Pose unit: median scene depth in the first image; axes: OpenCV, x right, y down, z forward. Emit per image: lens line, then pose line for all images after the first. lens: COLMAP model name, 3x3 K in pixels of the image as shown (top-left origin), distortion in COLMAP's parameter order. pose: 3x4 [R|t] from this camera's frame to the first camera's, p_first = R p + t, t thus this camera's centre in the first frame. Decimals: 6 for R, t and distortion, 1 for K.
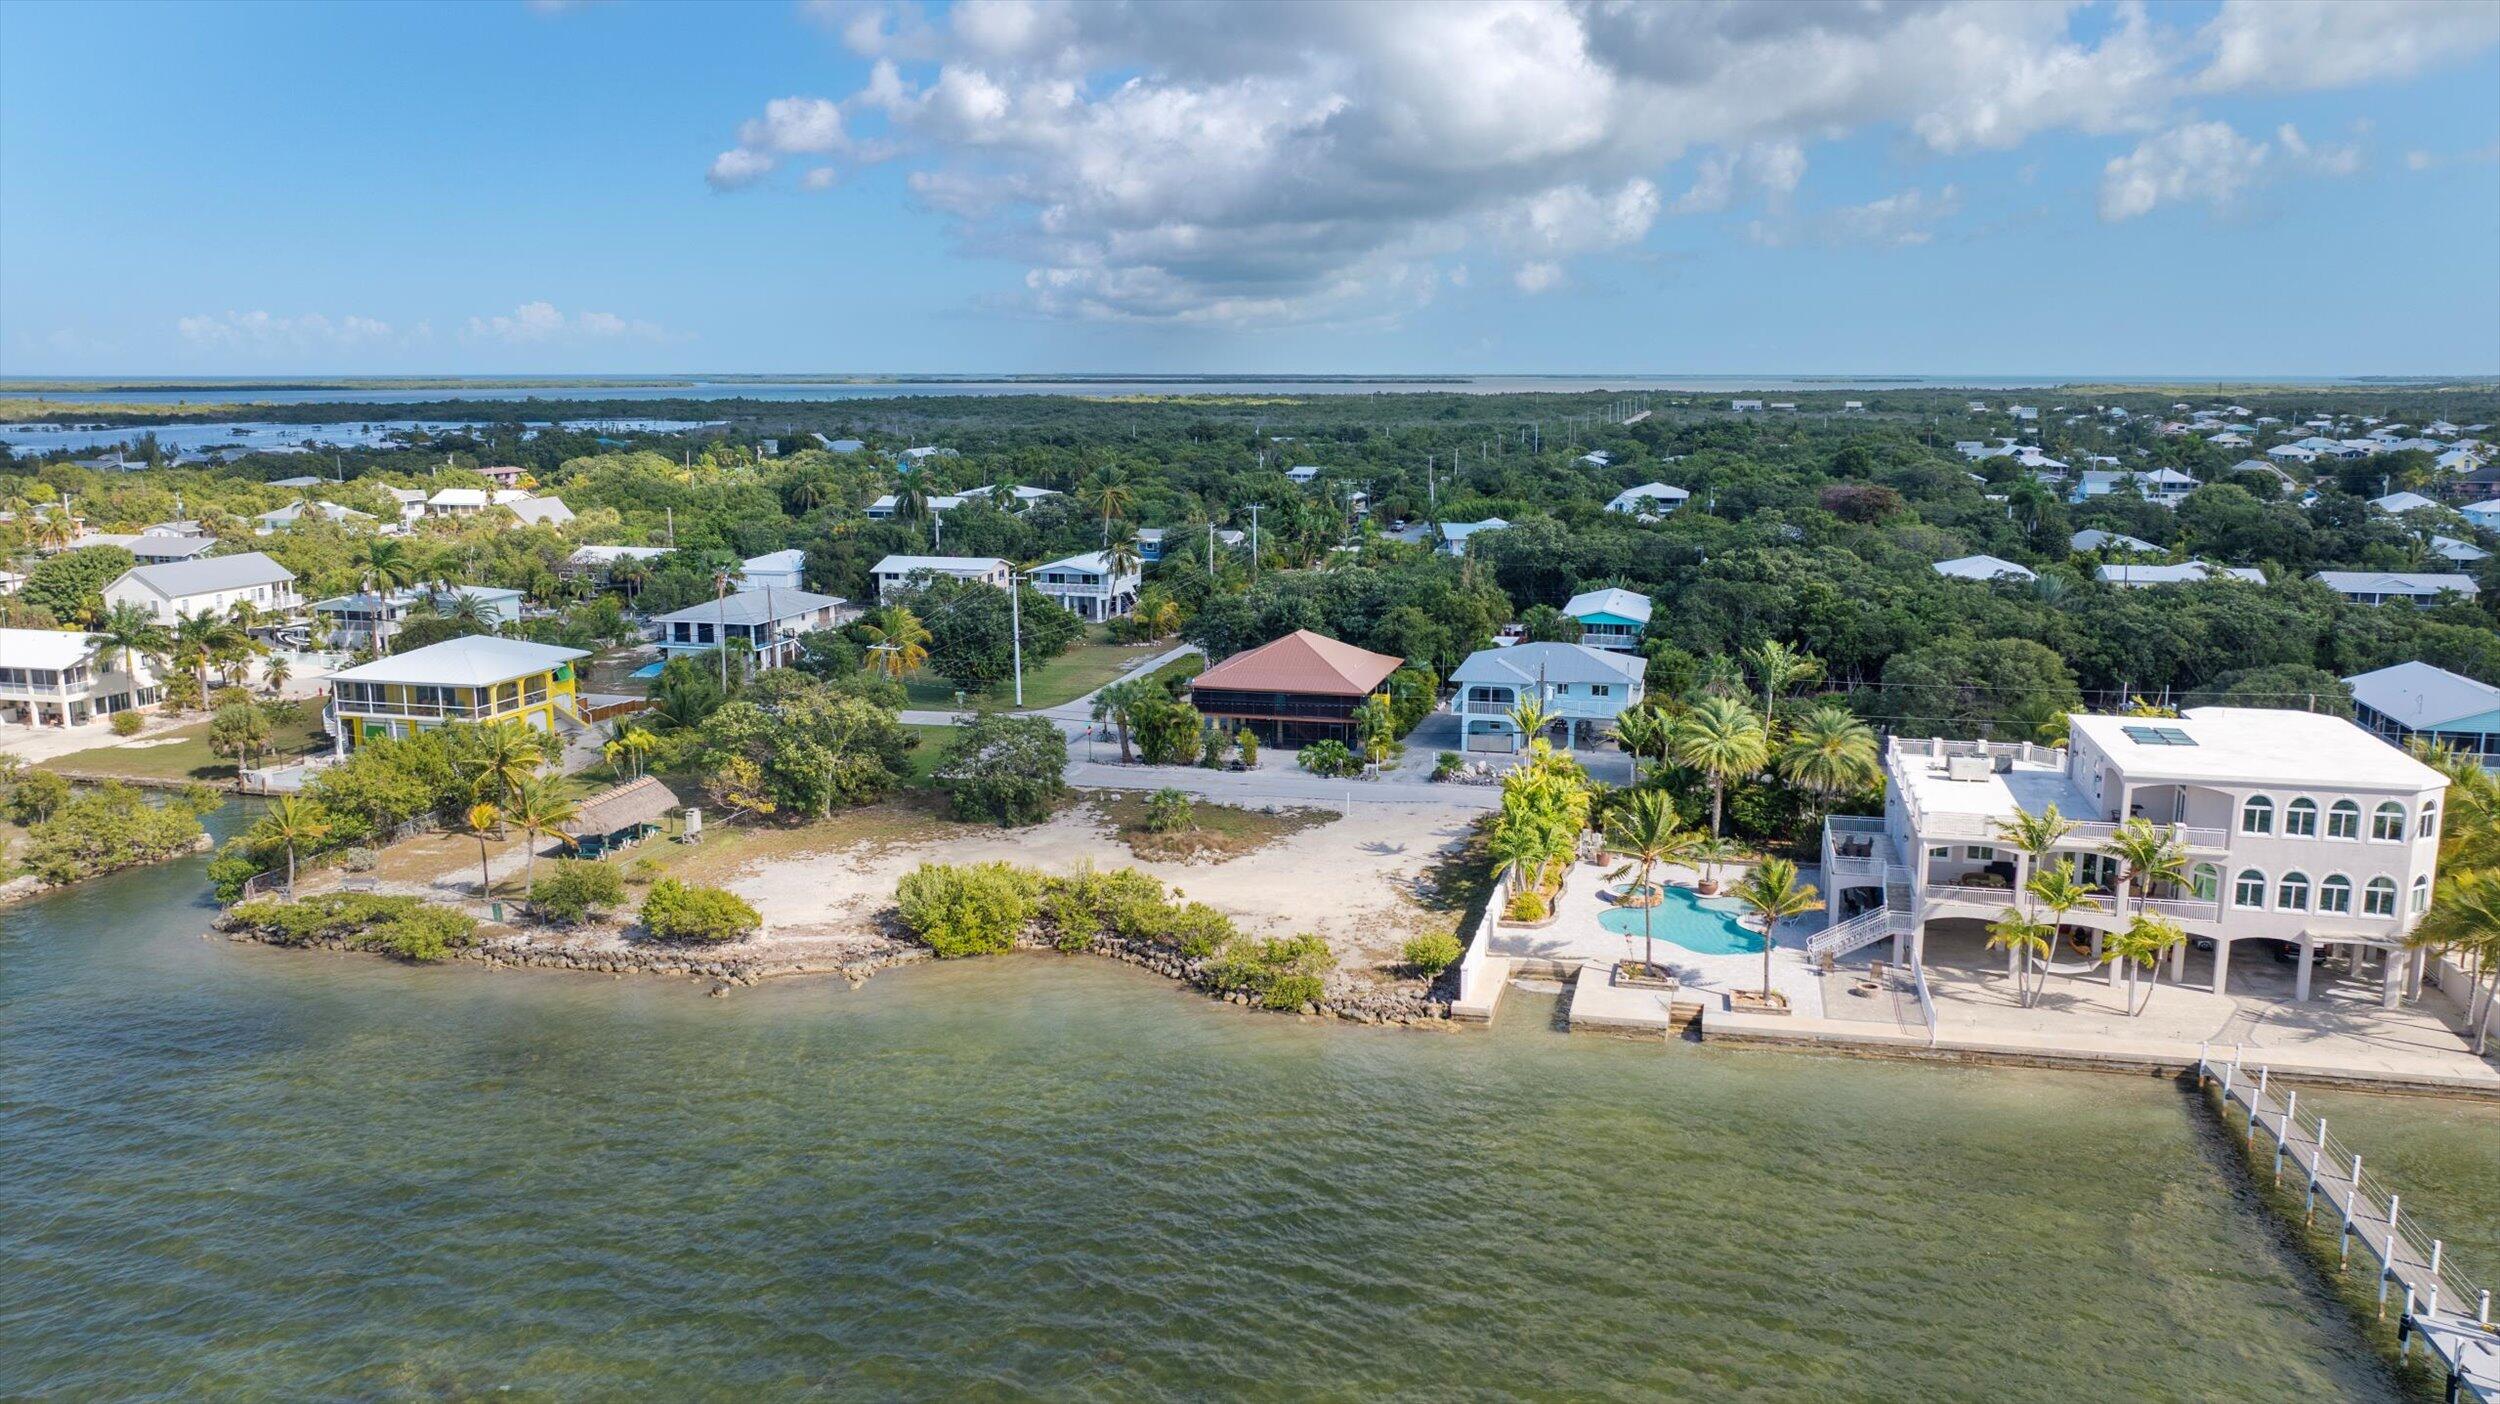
lens RADIAL K [[1770.0, 0, 1300.0], [0, 1770.0, 693.8], [0, 0, 1]] dist [-0.009168, 0.001288]
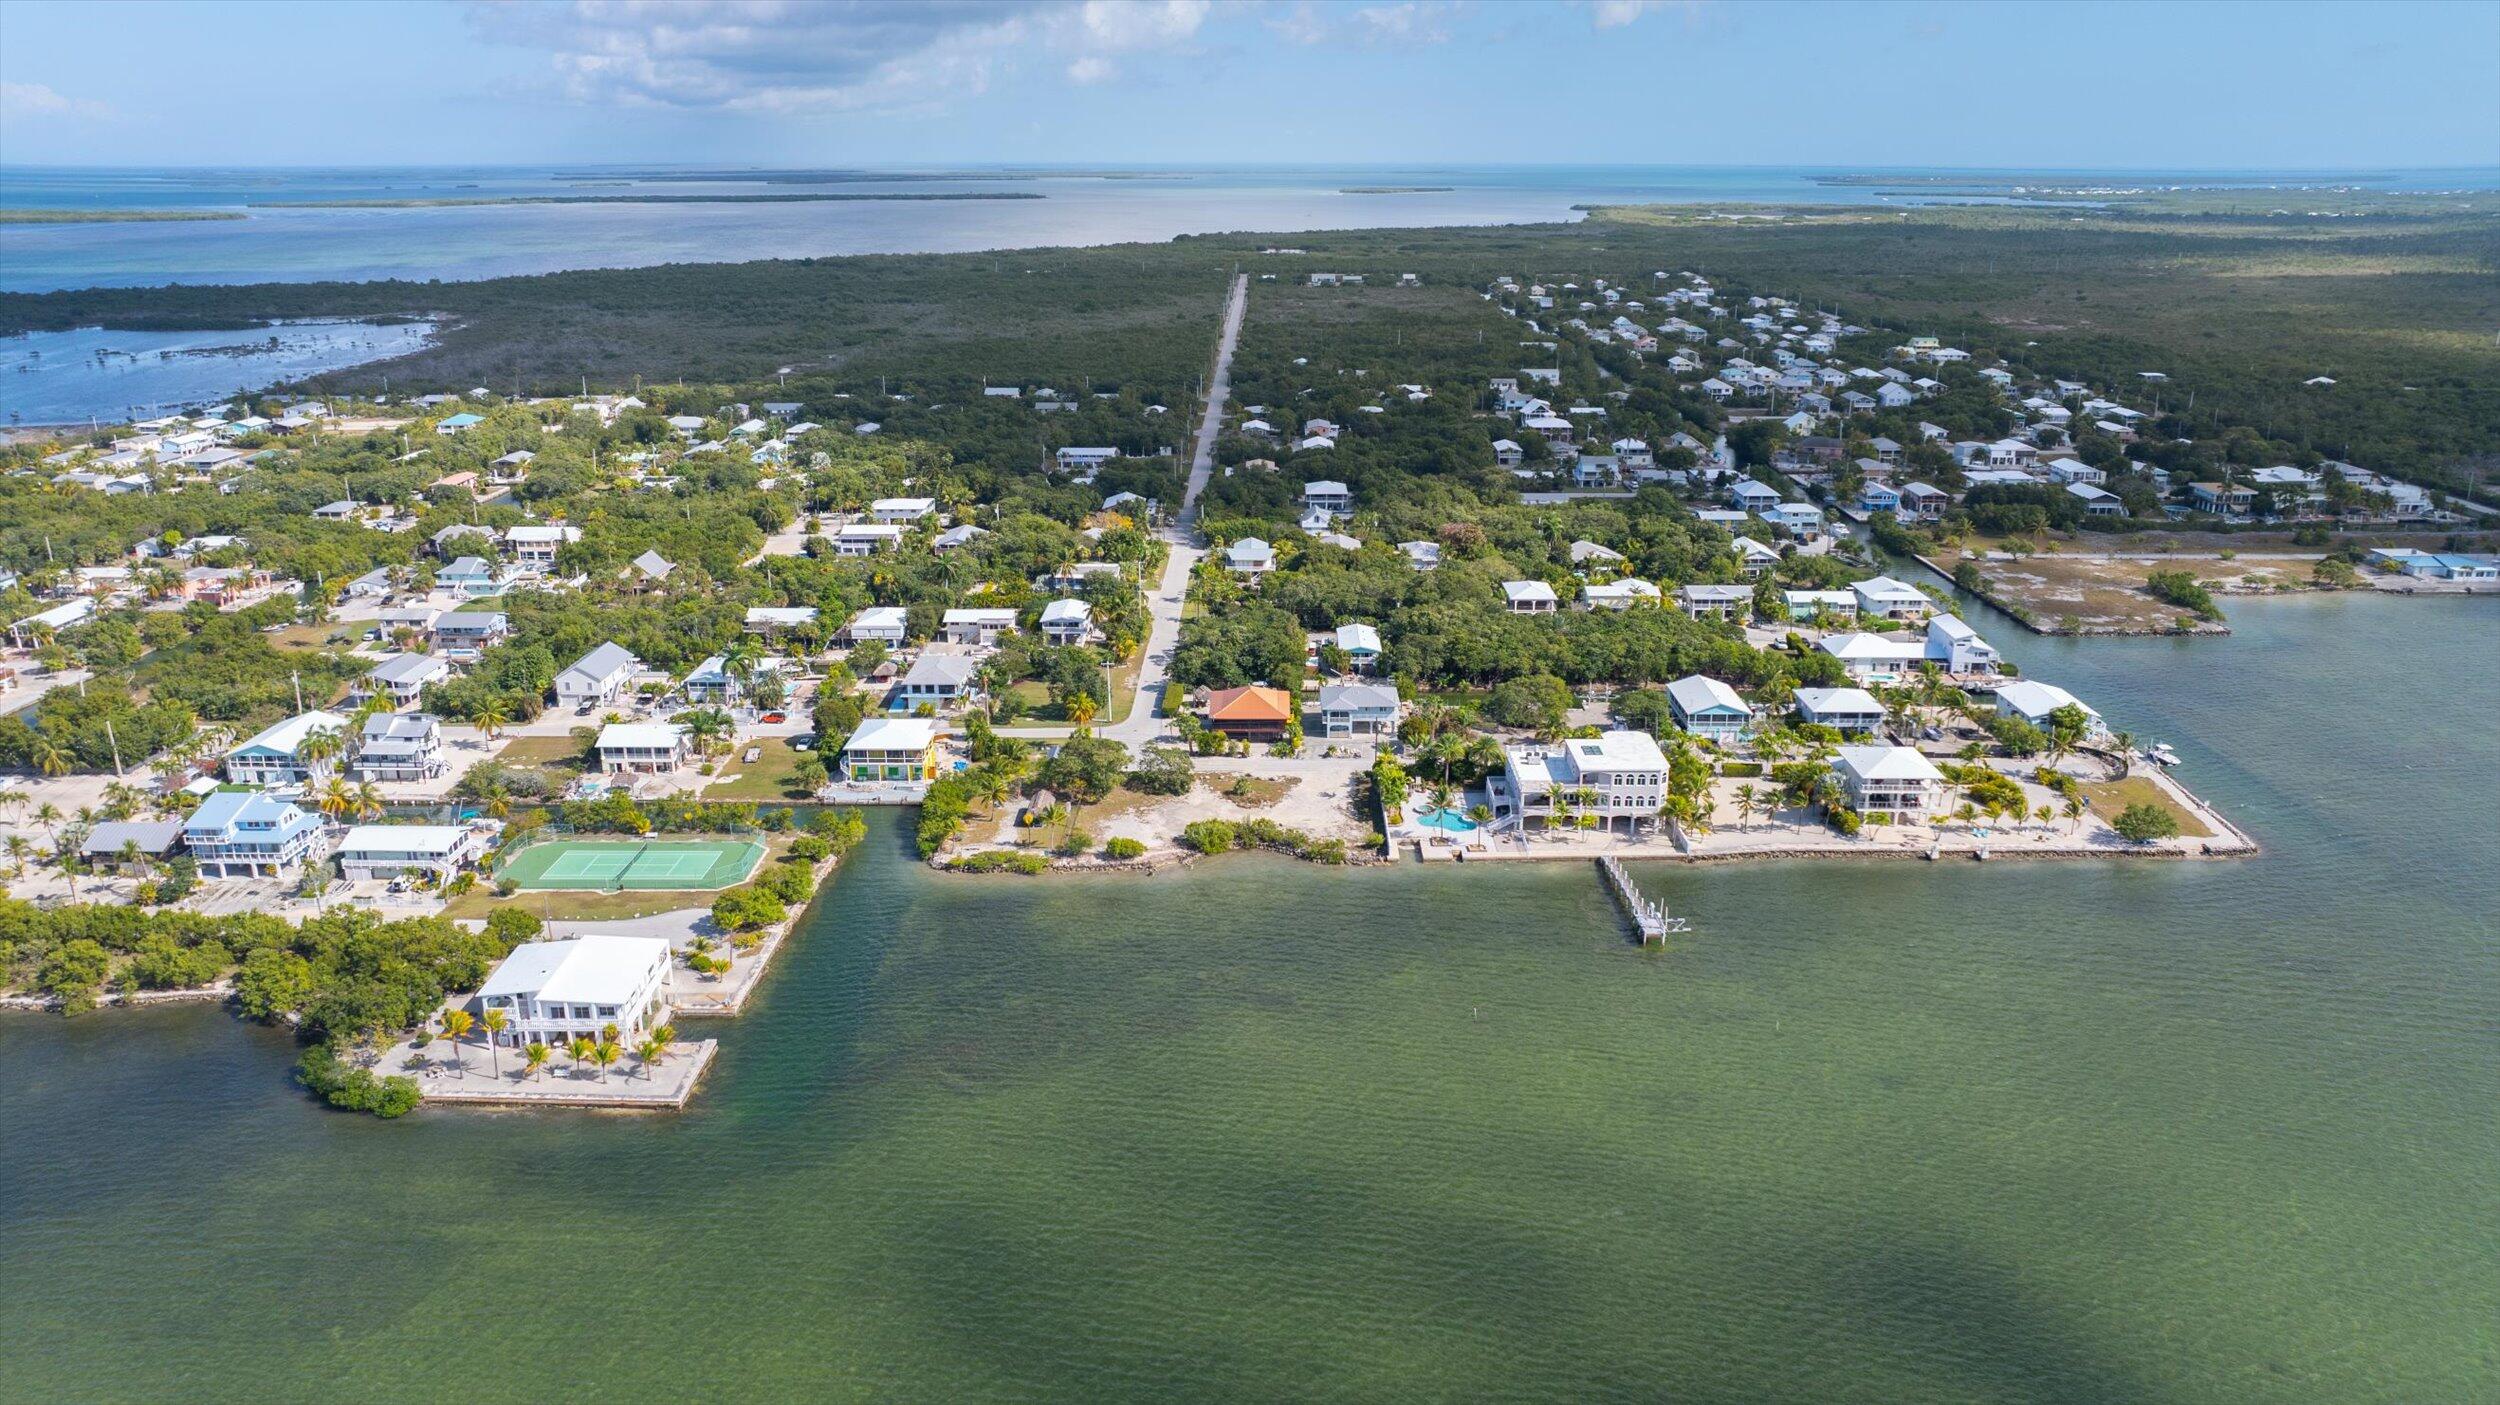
lens RADIAL K [[1666.8, 0, 1250.0], [0, 1666.8, 702.5], [0, 0, 1]] dist [-0.000072, -0.000319]
pose [[0.976133, -0.071986, 0.204897, -0.530572], [0.044808, 0.989924, 0.134326, -0.365134], [-0.212502, -0.121939, 0.969522, -1.298952]]
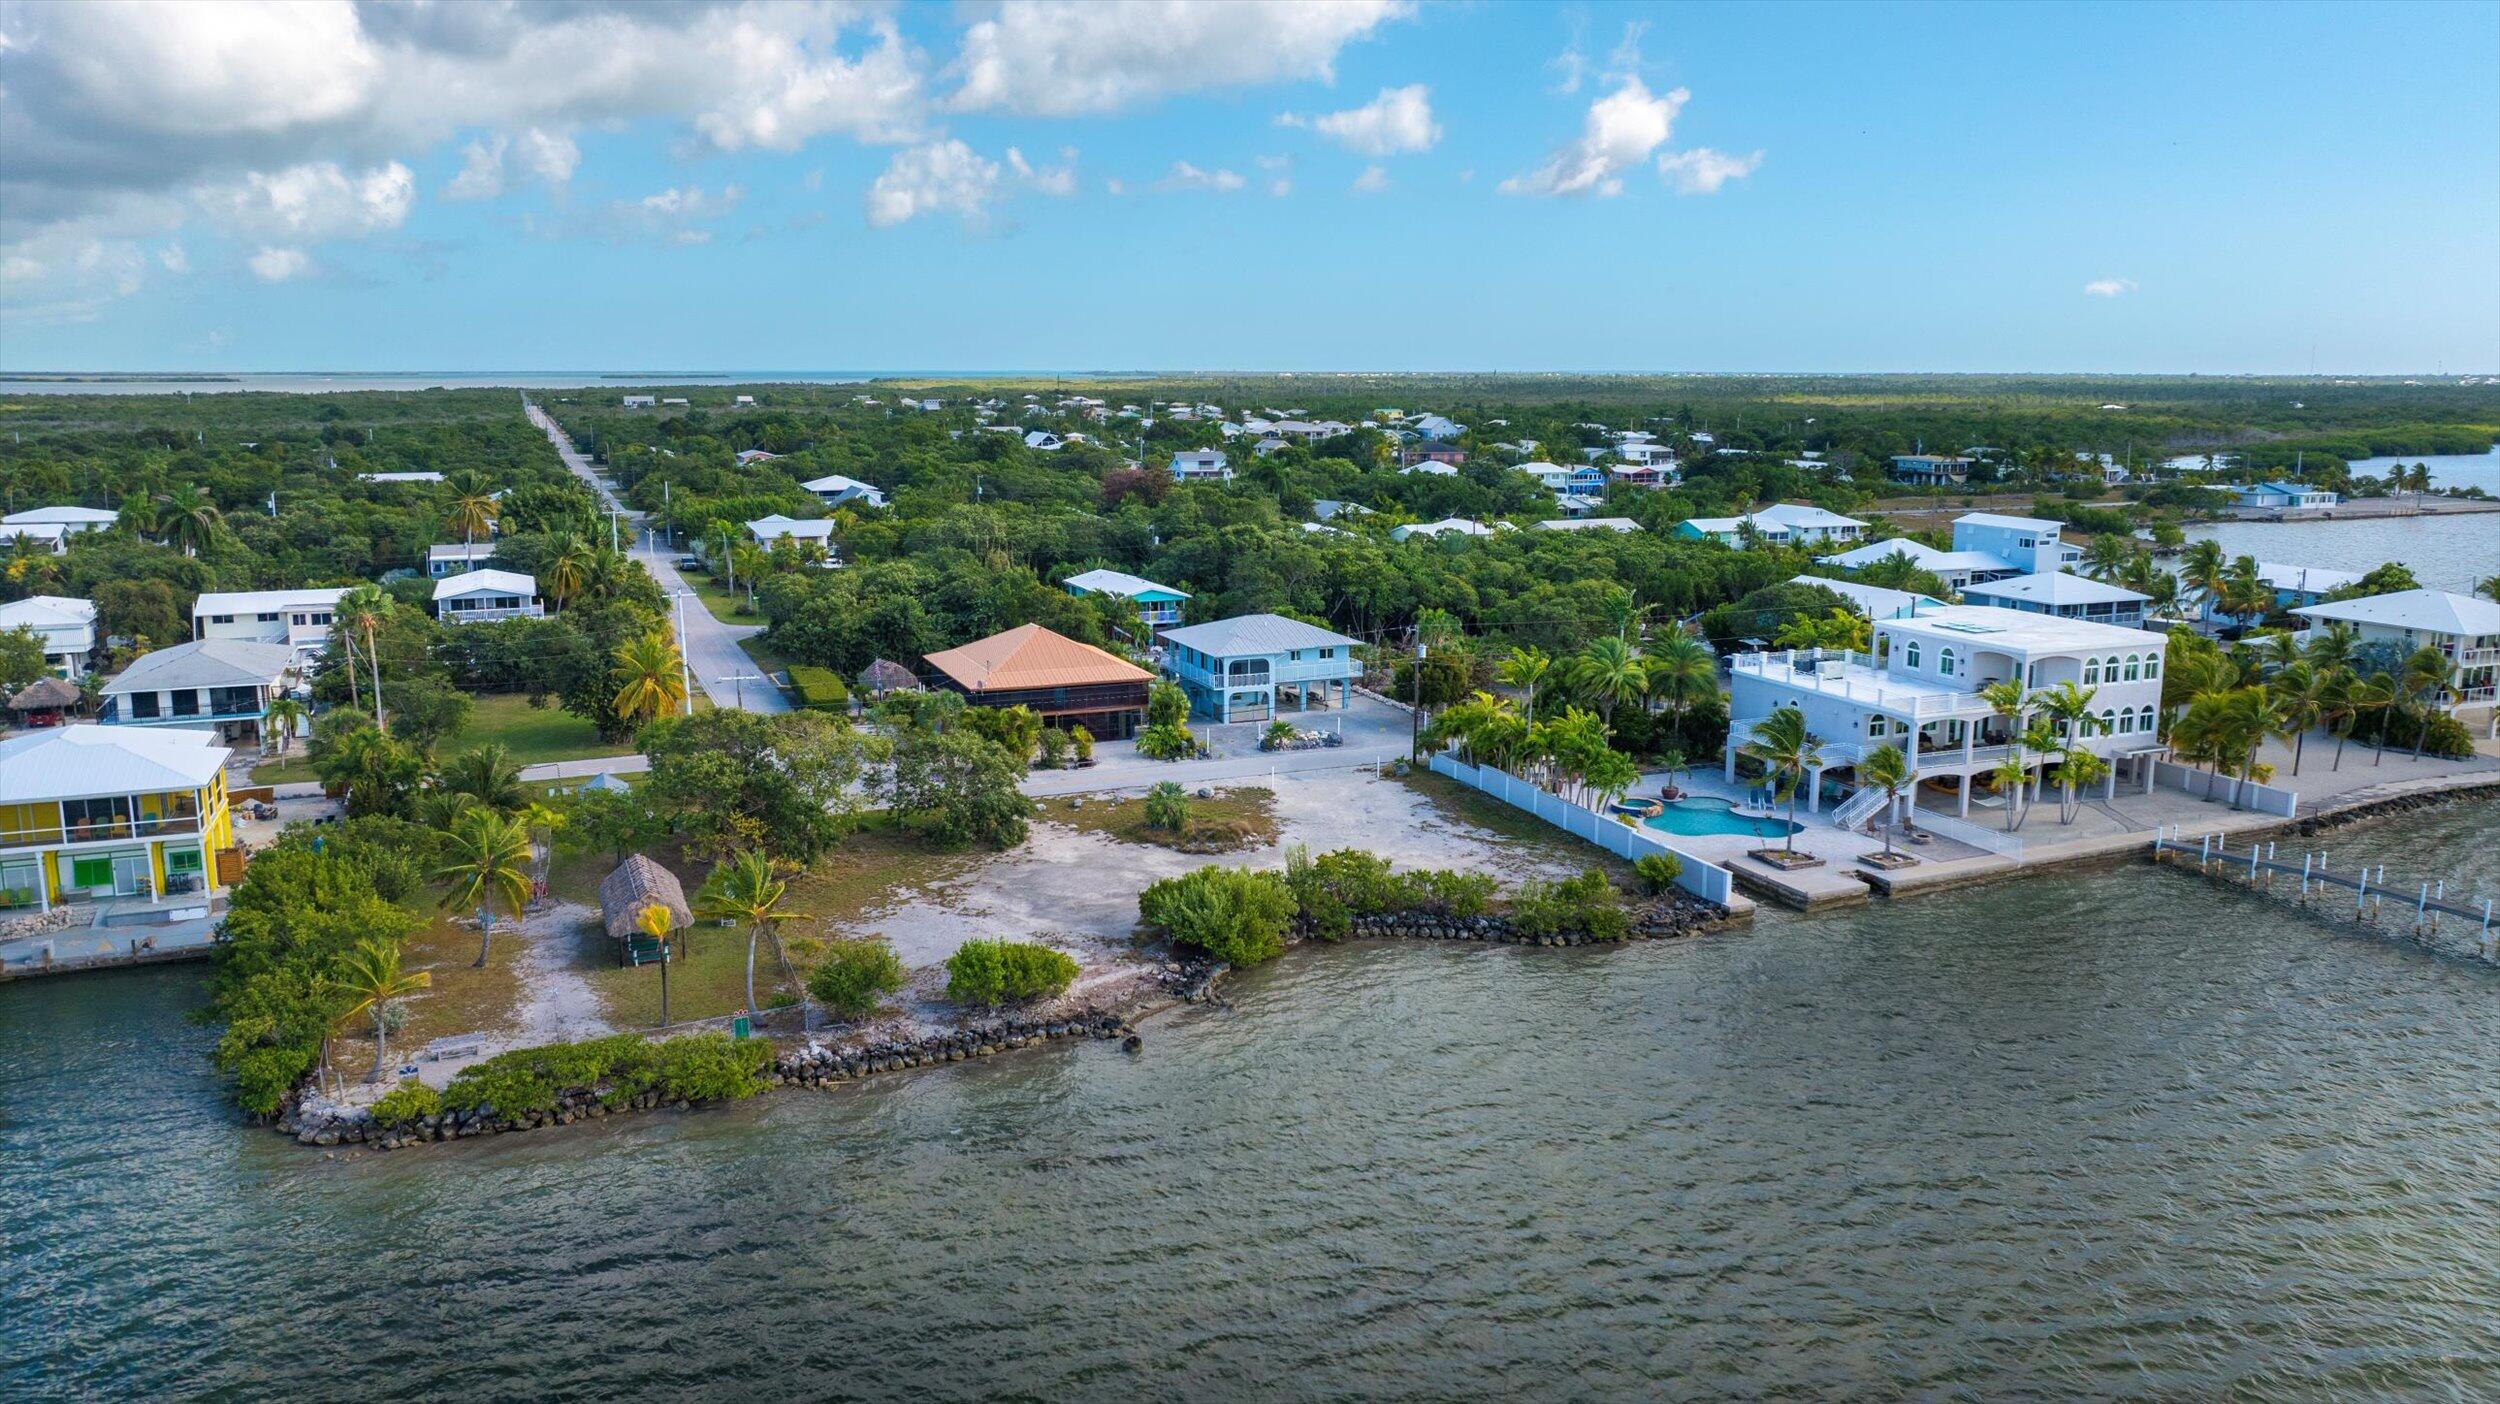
lens RADIAL K [[1714.4, 0, 1251.2], [0, 1714.4, 815.0], [0, 0, 1]] dist [-0.025969, -0.002986]
pose [[0.807595, -0.146392, 0.571279, -0.557261], [0.102558, 0.988803, 0.108402, -0.026129], [-0.580751, -0.028956, 0.813566, 0.183055]]
